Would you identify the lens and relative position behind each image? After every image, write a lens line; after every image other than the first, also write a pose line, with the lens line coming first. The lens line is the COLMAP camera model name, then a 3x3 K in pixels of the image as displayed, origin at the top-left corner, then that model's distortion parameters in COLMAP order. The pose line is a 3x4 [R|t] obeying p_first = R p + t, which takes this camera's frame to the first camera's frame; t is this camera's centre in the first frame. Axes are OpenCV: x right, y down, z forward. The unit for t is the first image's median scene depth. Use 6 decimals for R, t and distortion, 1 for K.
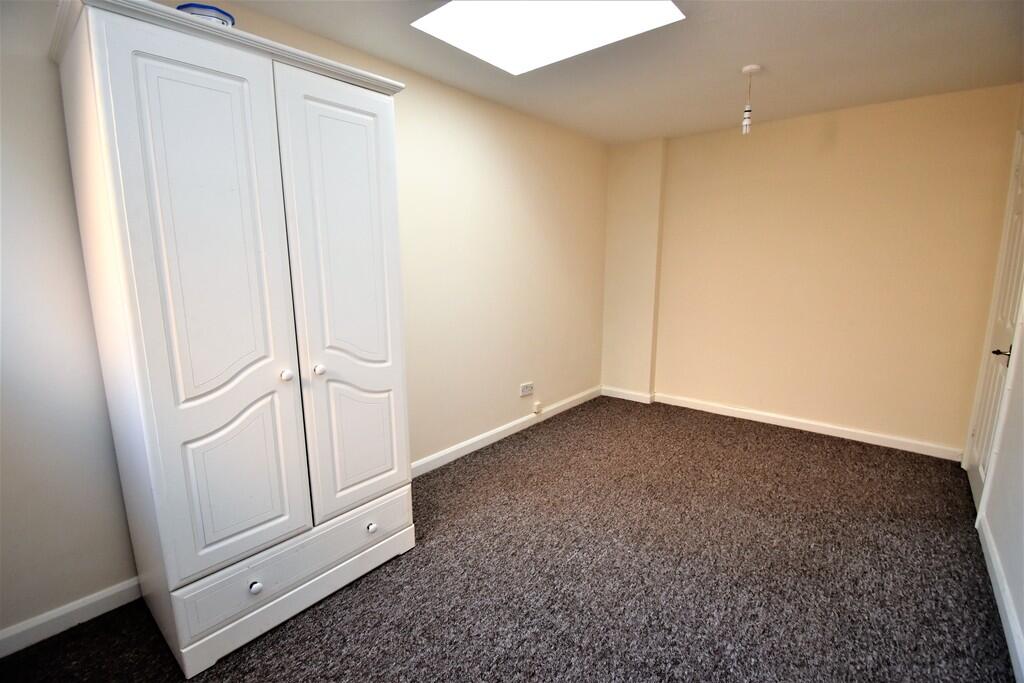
lens RADIAL K [[456.4, 0, 512.0], [0, 456.4, 341.5], [0, 0, 1]] dist [0.002321, -0.000797]
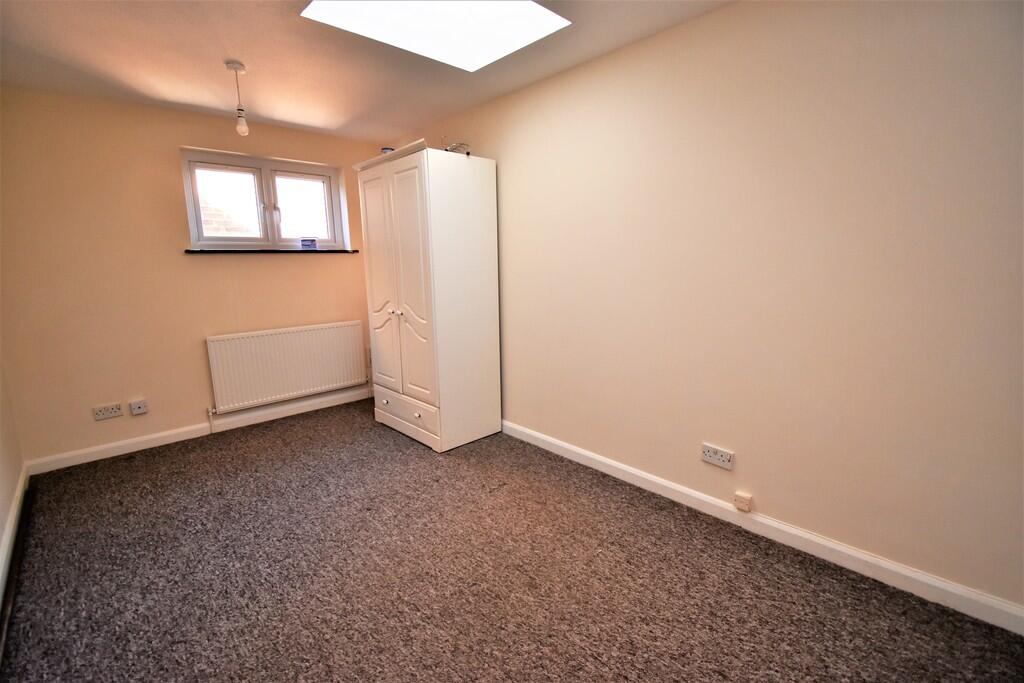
lens RADIAL K [[456.4, 0, 512.0], [0, 456.4, 341.5], [0, 0, 1]] dist [0.002321, -0.000797]
pose [[-0.112775, 0.189559, -0.975371, 1.145830], [-0.159190, 0.965506, 0.206048, -0.237045], [0.980786, 0.178507, -0.078709, 1.317200]]
